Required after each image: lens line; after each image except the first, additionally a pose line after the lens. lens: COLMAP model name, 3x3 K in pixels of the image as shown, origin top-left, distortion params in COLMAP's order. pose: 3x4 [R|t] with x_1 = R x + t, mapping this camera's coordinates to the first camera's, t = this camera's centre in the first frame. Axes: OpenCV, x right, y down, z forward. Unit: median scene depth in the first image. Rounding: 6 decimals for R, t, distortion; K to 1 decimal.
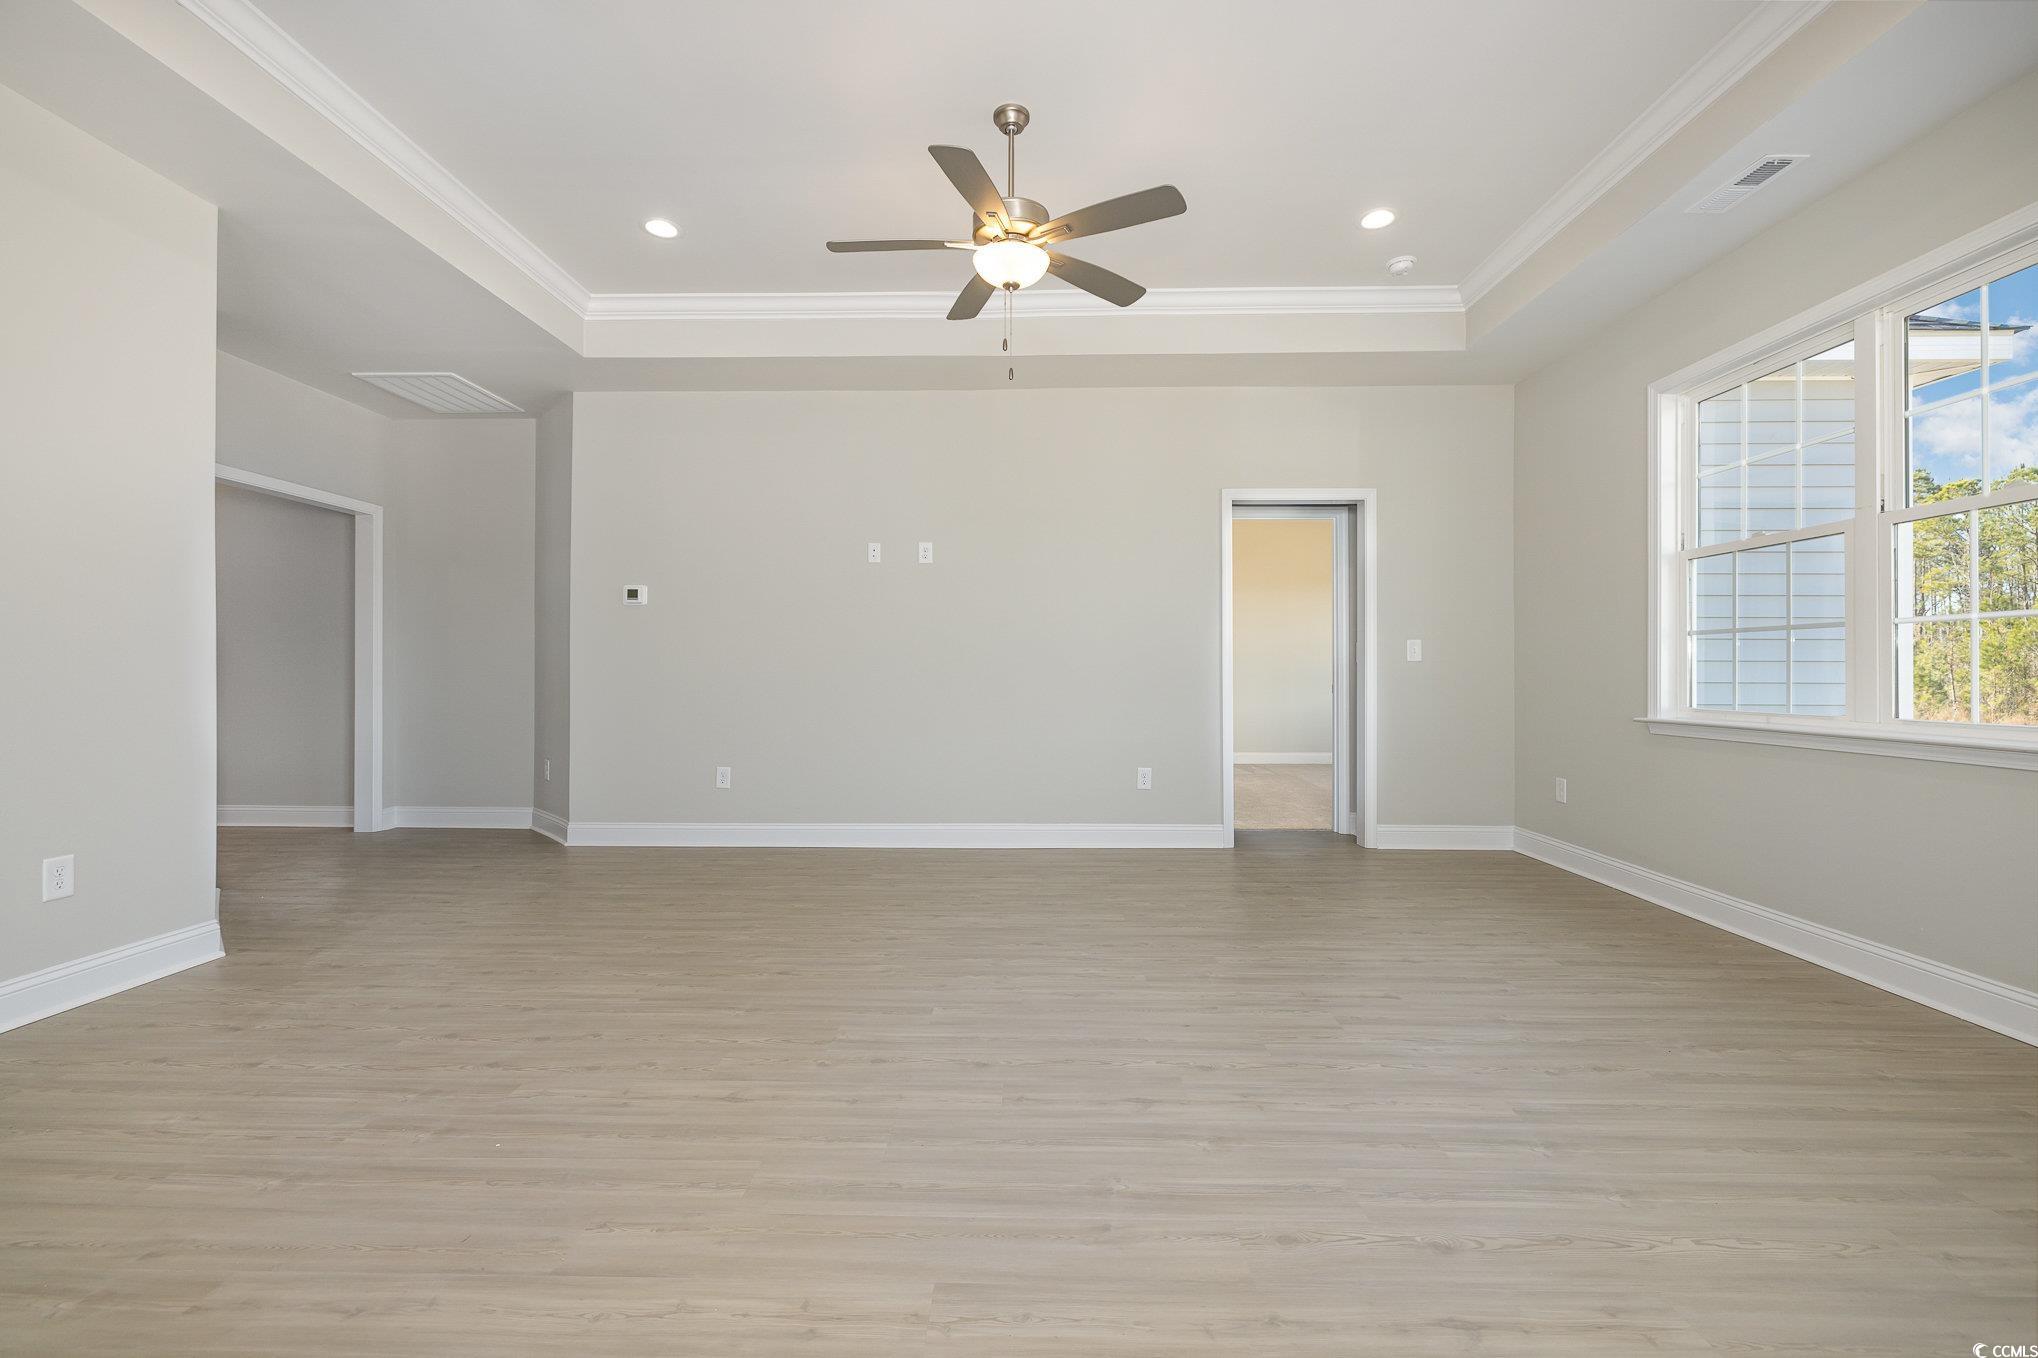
lens RADIAL K [[859.5, 0, 1023.9], [0, 859.5, 672.7], [0, 0, 1]] dist [0.000496, -0.000079]
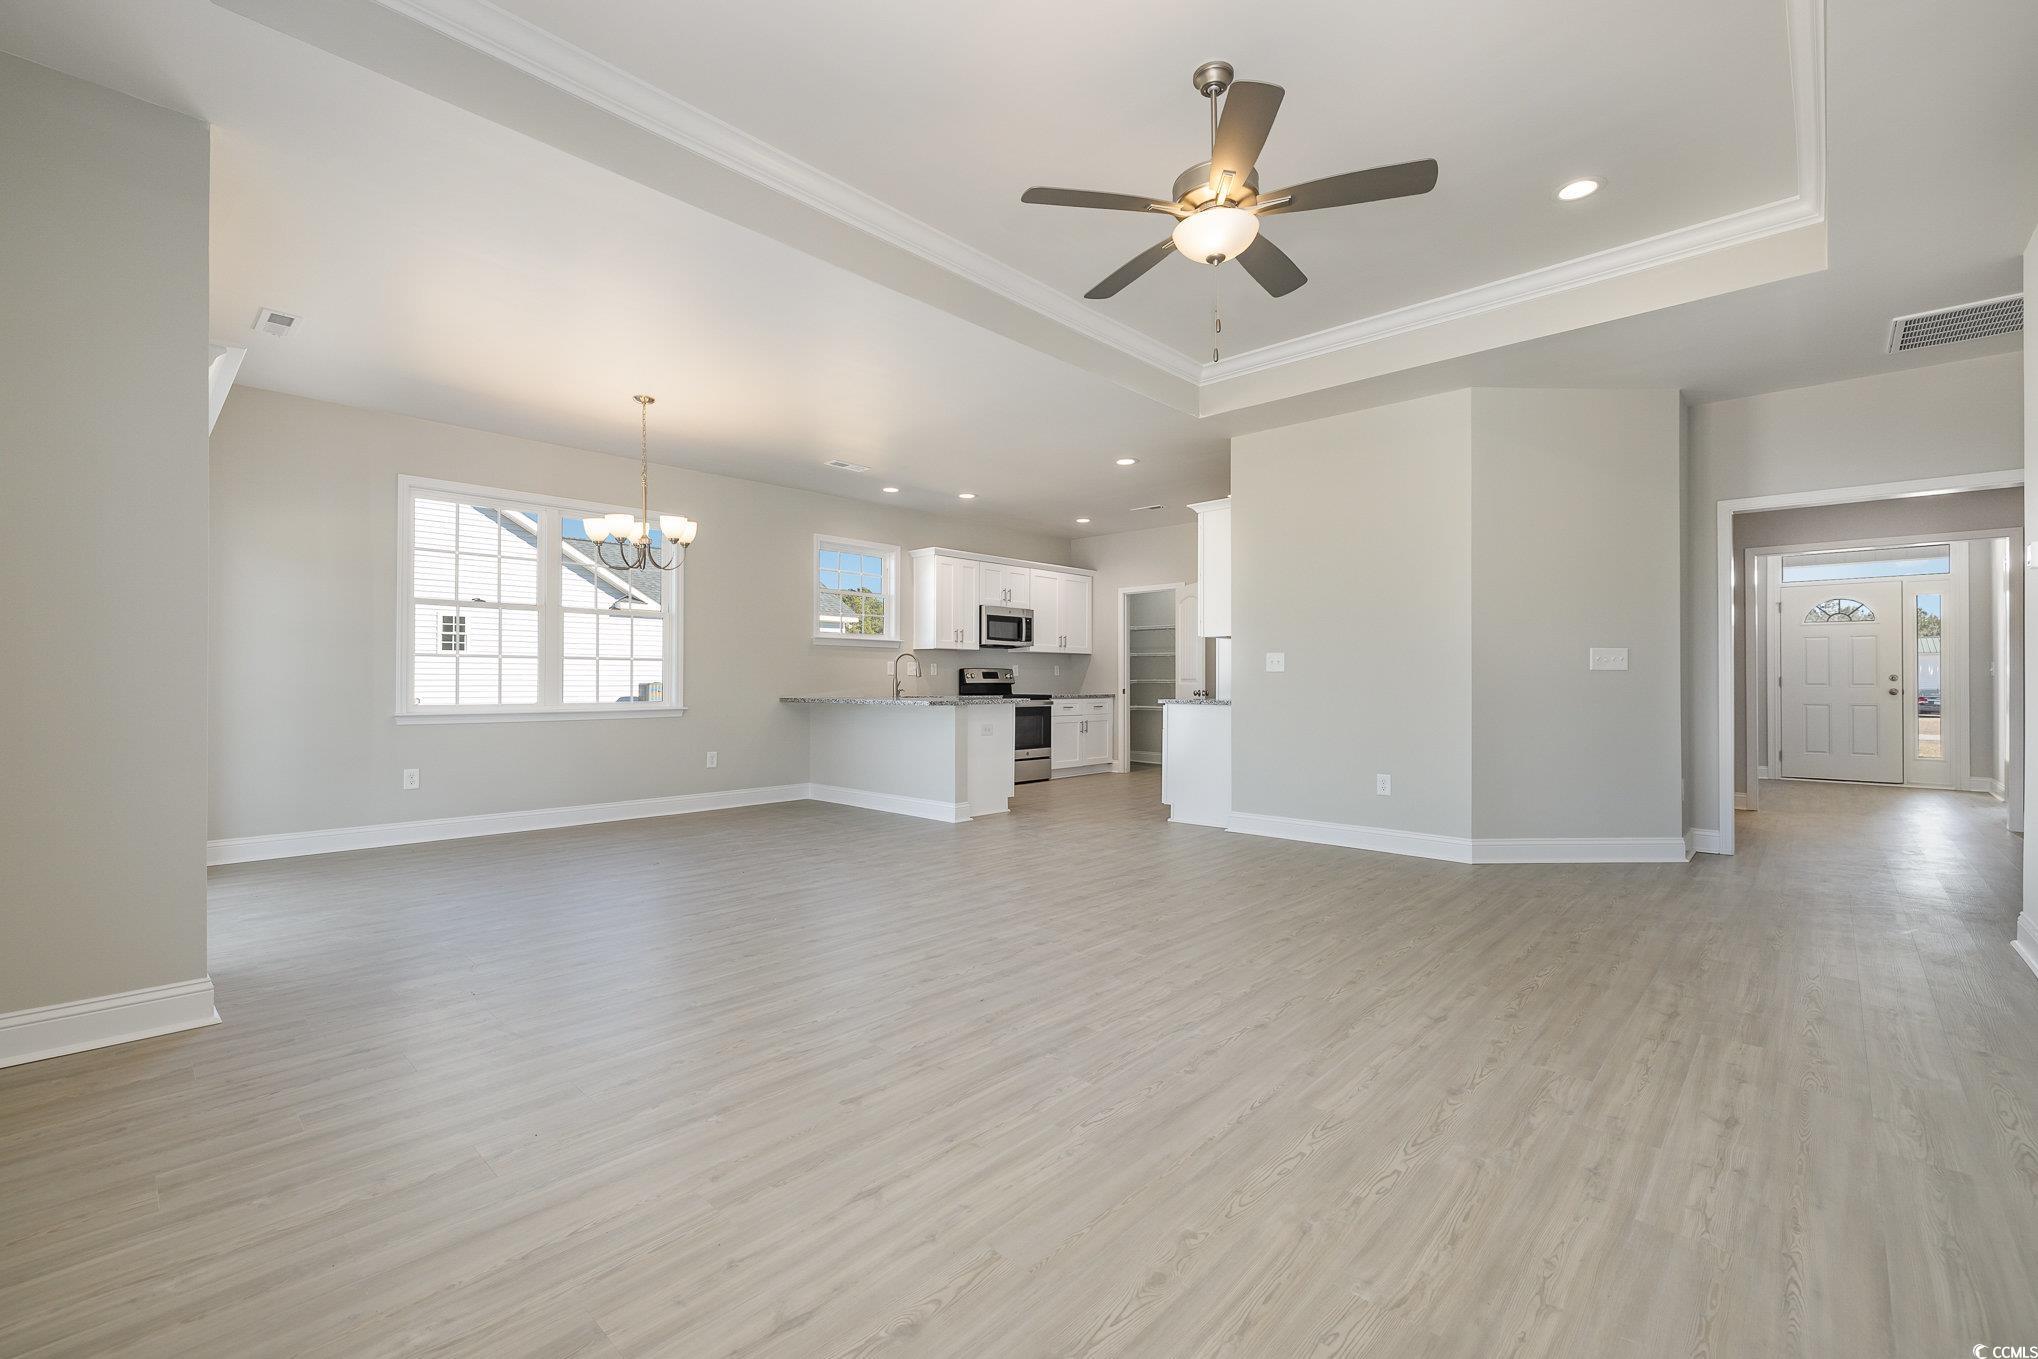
lens RADIAL K [[859.5, 0, 1007.8], [0, 859.5, 700.0], [0, 0, 1]] dist [0.000496, -0.000079]
pose [[-0.681057, 0.014056, -0.732095, 0.925916], [-0.003715, 0.999737, 0.022651, -0.003515], [0.732221, 0.018146, -0.680826, 1.682156]]
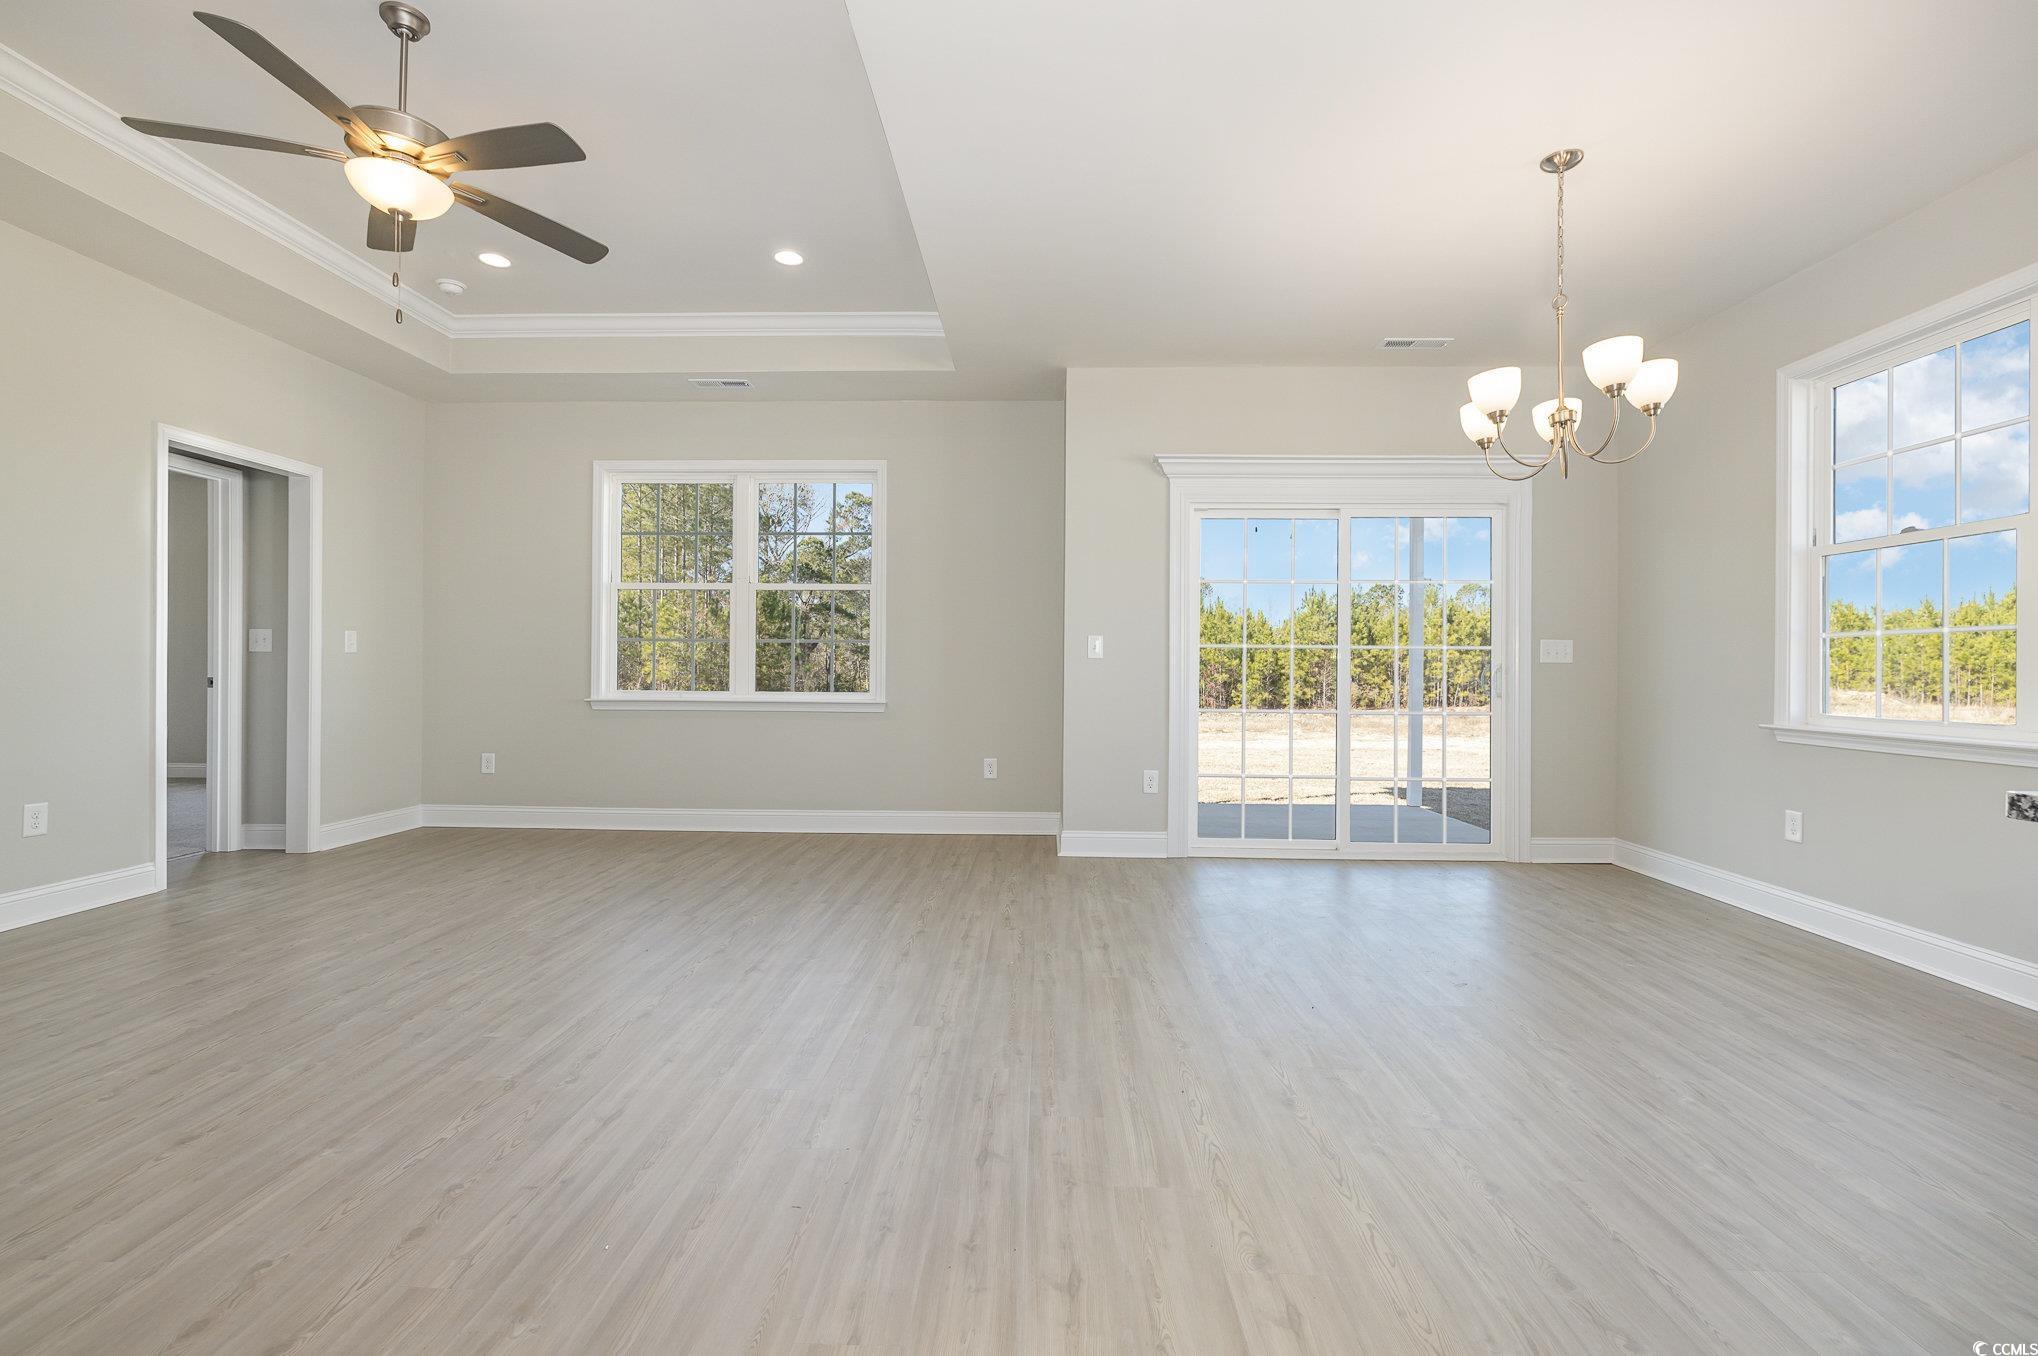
lens RADIAL K [[873.1, 0, 1012.4], [0, 873.1, 676.3], [0, 0, 1]] dist [-0.002962, 0.000678]
pose [[0.018230, -0.009387, 0.999790, -1.006245], [-0.006929, 0.999931, 0.009515, -0.002568], [-0.999810, -0.007101, 0.018164, 0.425393]]
